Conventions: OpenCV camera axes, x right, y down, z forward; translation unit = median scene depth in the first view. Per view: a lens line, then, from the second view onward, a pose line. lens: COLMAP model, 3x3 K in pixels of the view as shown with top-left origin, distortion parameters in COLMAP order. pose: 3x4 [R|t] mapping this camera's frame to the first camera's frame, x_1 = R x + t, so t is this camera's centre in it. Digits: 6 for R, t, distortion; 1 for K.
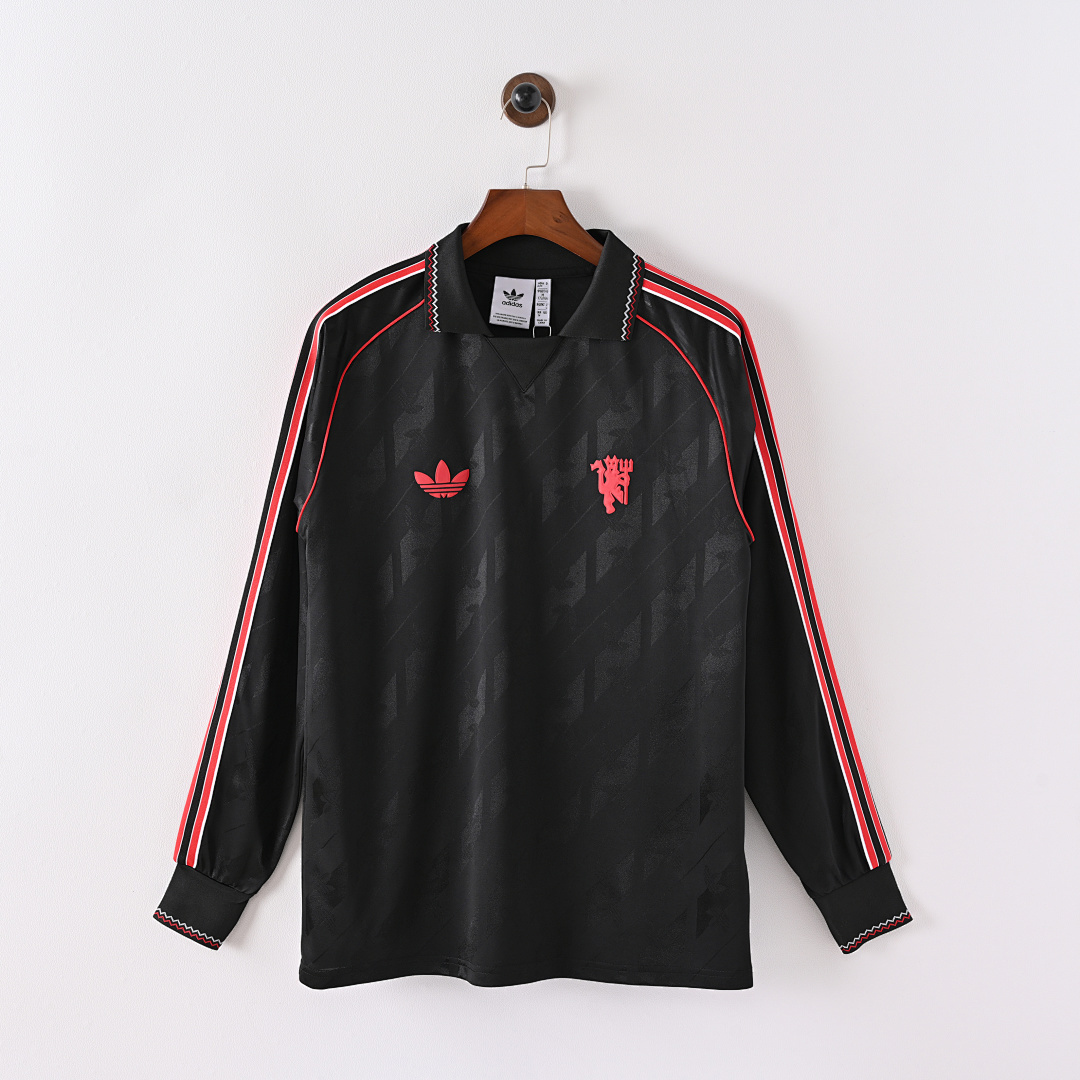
lens RADIAL K [[2307.5, 0, 541.0], [0, 2307.5, 533.8], [0, 0, 1]] dist [0.008969, 0.000000]
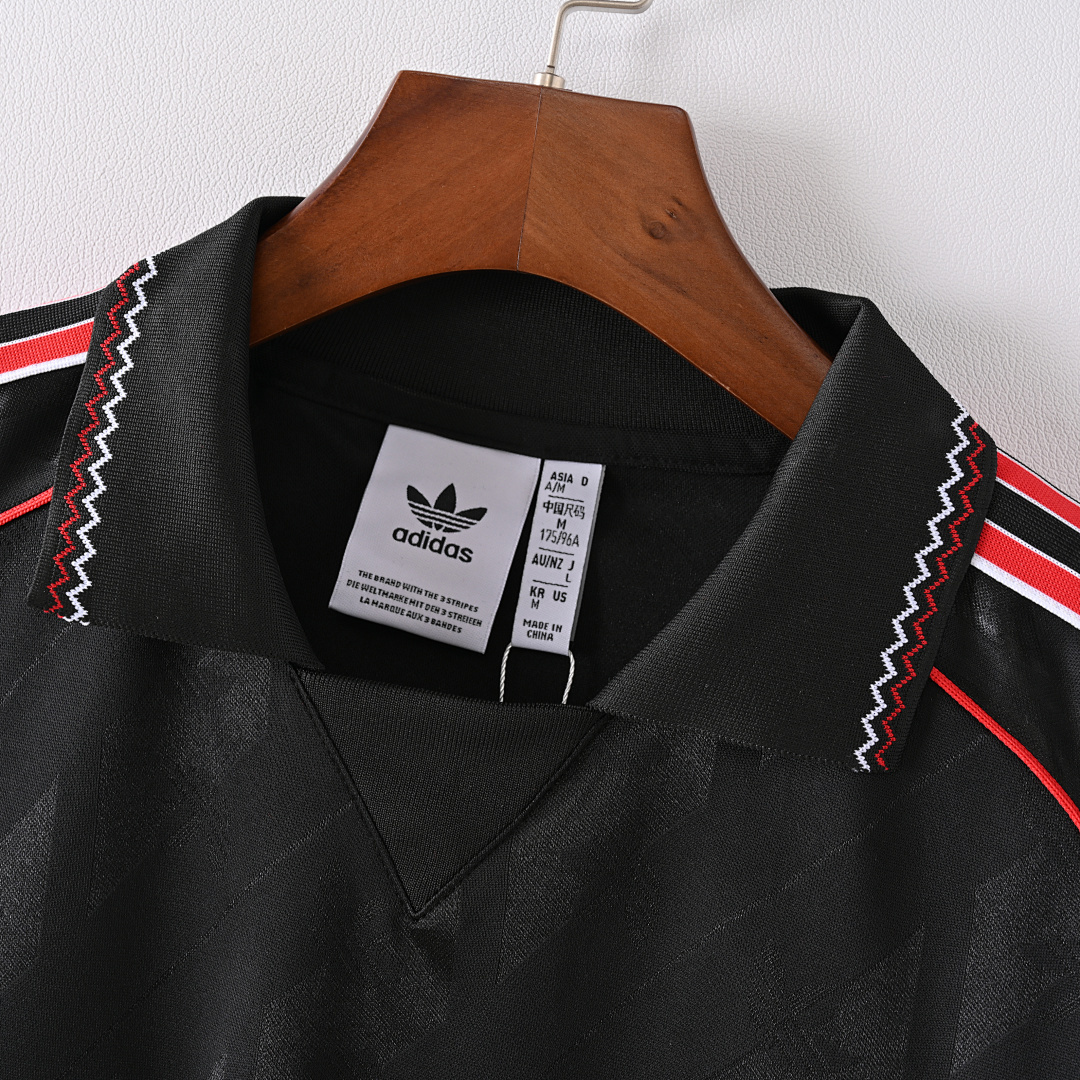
lens RADIAL K [[2307.5, 0, 538.8], [0, 2307.5, 541.3], [0, 0, 1]] dist [0.008969, 0.000000]
pose [[0.984686, 0.141458, -0.101896, 0.024072], [-0.147298, 0.987712, -0.052240, -0.089319], [0.093254, 0.066449, 0.993422, 0.761214]]
